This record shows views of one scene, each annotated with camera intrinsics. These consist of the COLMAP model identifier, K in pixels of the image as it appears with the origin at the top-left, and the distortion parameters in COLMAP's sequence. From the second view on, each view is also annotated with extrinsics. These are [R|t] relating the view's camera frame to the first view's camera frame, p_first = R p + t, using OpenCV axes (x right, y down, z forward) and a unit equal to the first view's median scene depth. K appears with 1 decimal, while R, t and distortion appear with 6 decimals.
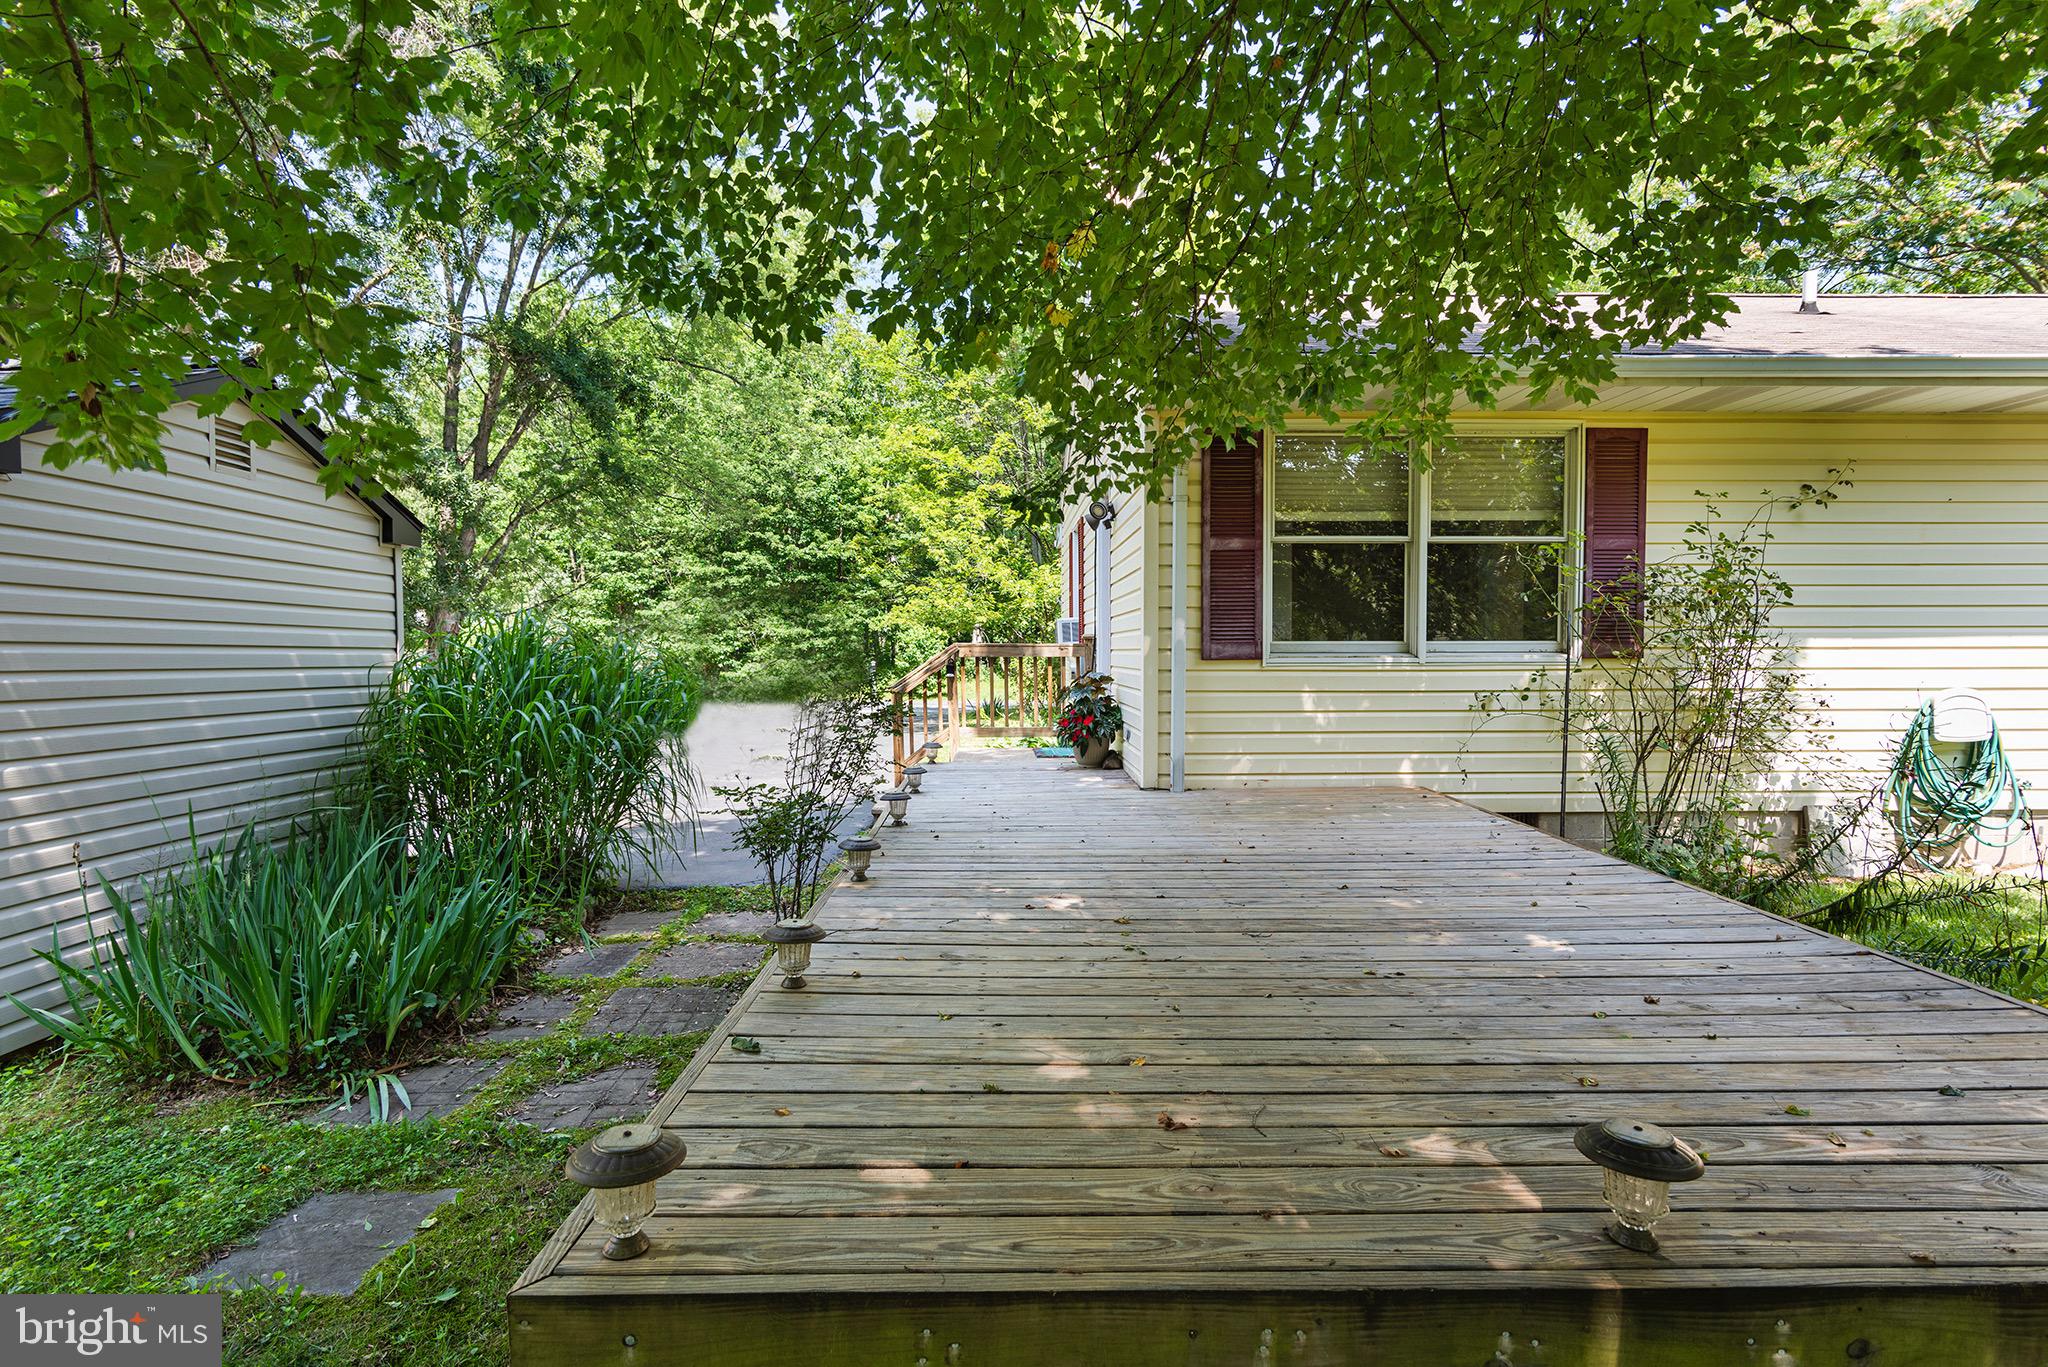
lens RADIAL K [[988.1, 0, 1027.4], [0, 988.1, 672.3], [0, 0, 1]] dist [0.002602, -0.000251]
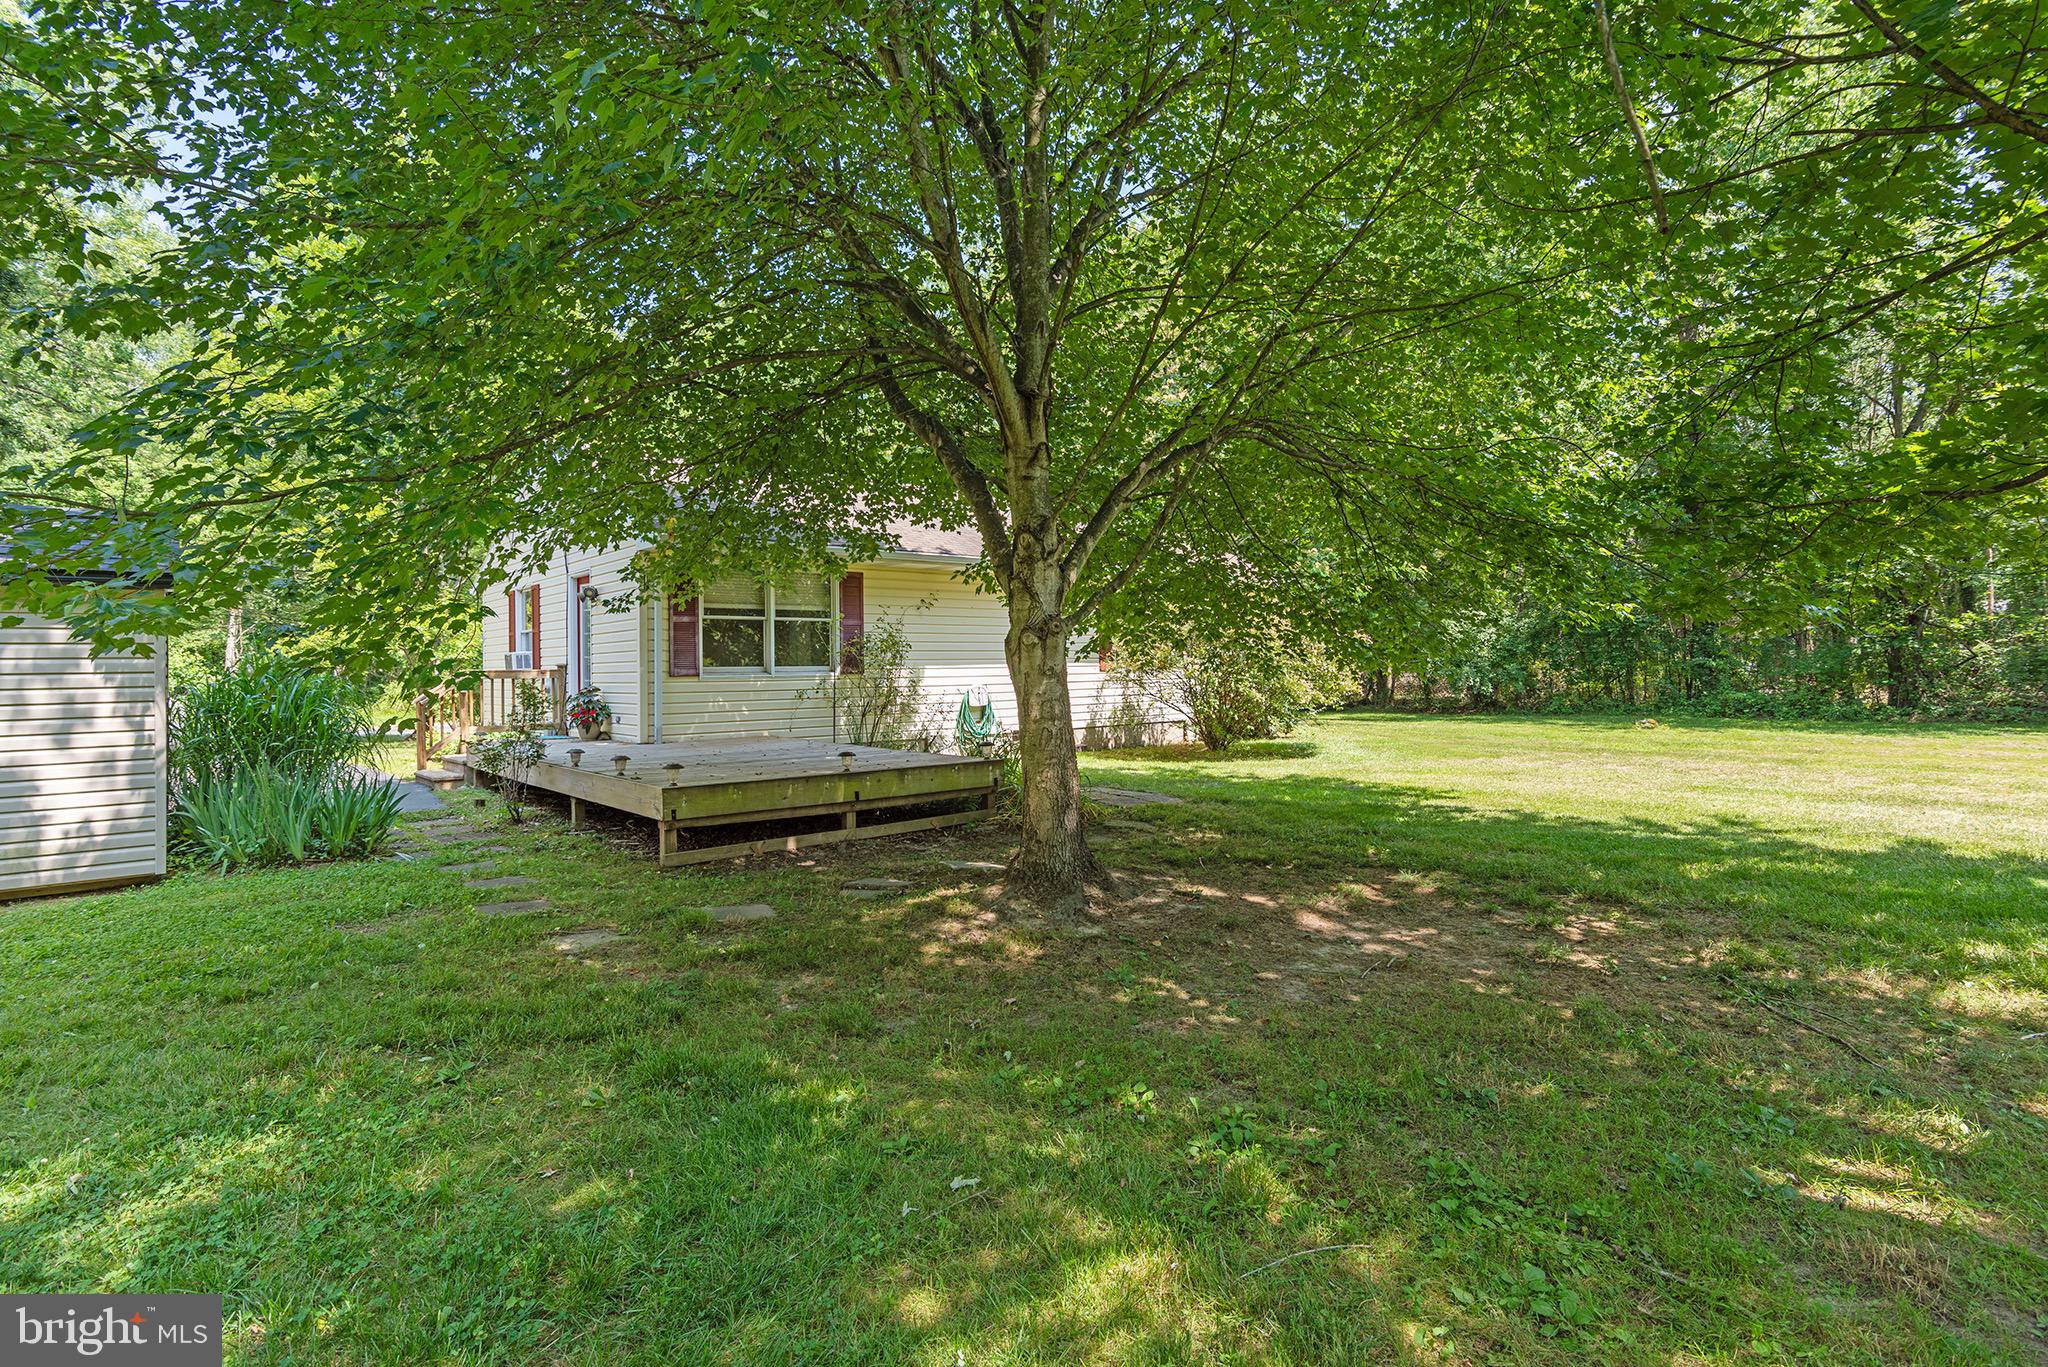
lens RADIAL K [[988.1, 0, 1027.4], [0, 988.1, 672.3], [0, 0, 1]] dist [0.002602, -0.000251]
pose [[0.768430, -0.010984, 0.639839, -0.535467], [0.028423, 0.999452, -0.016978, 0.031896], [-0.639302, 0.031233, 0.768321, -0.973239]]
